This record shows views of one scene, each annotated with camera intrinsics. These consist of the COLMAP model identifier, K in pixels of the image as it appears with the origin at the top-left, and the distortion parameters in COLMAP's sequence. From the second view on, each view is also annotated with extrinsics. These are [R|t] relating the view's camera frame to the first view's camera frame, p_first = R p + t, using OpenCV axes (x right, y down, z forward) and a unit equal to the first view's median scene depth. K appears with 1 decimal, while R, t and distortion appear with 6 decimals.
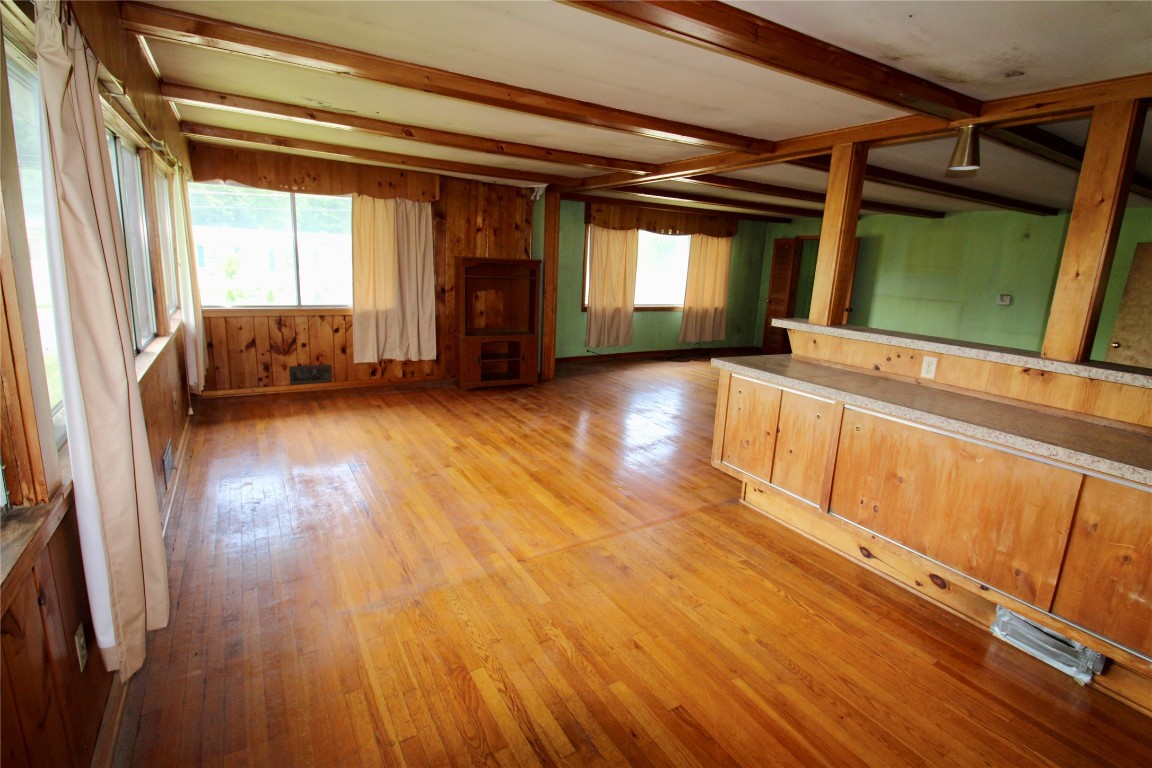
lens RADIAL K [[545.8, 0, 582.3], [0, 545.8, 372.6], [0, 0, 1]] dist [-0.004652, -0.008519]
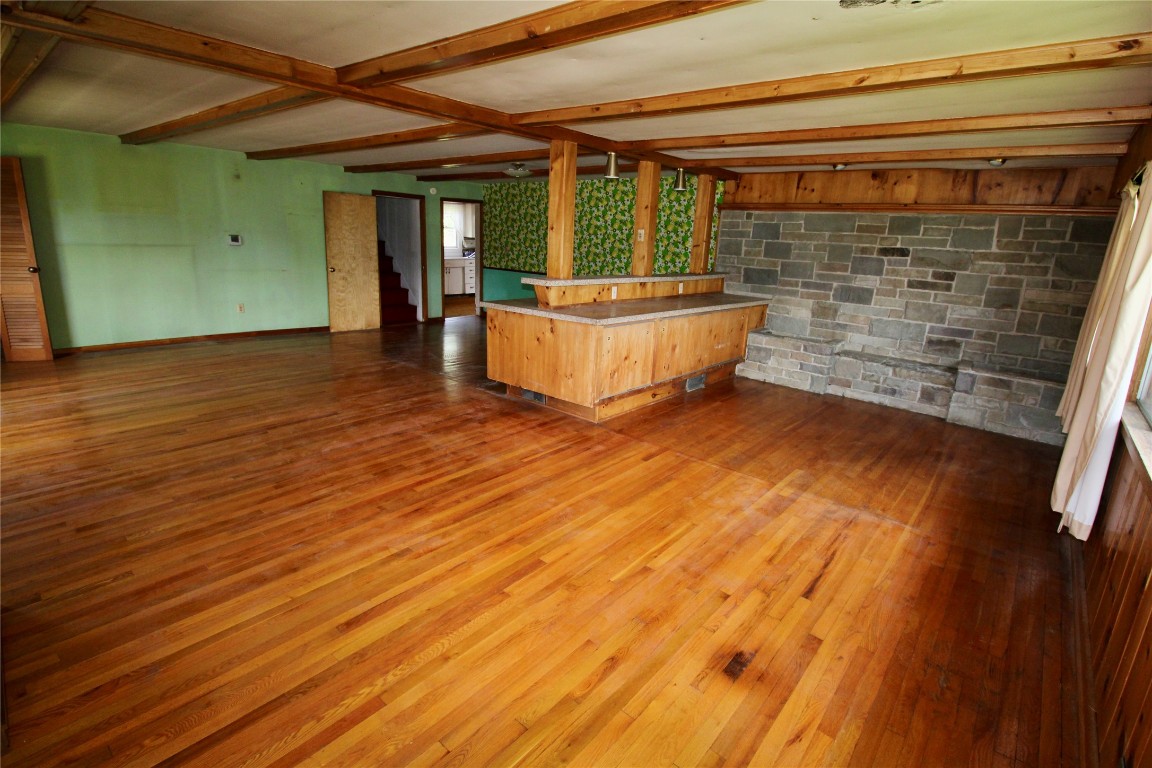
lens RADIAL K [[545.8, 0, 596.4], [0, 545.8, 378.9], [0, 0, 1]] dist [-0.004652, -0.008519]
pose [[-0.325237, -0.297623, 0.897576, -0.850232], [0.128382, 0.926495, 0.353731, -0.322731], [-0.936877, 0.230278, -0.263121, 1.334511]]
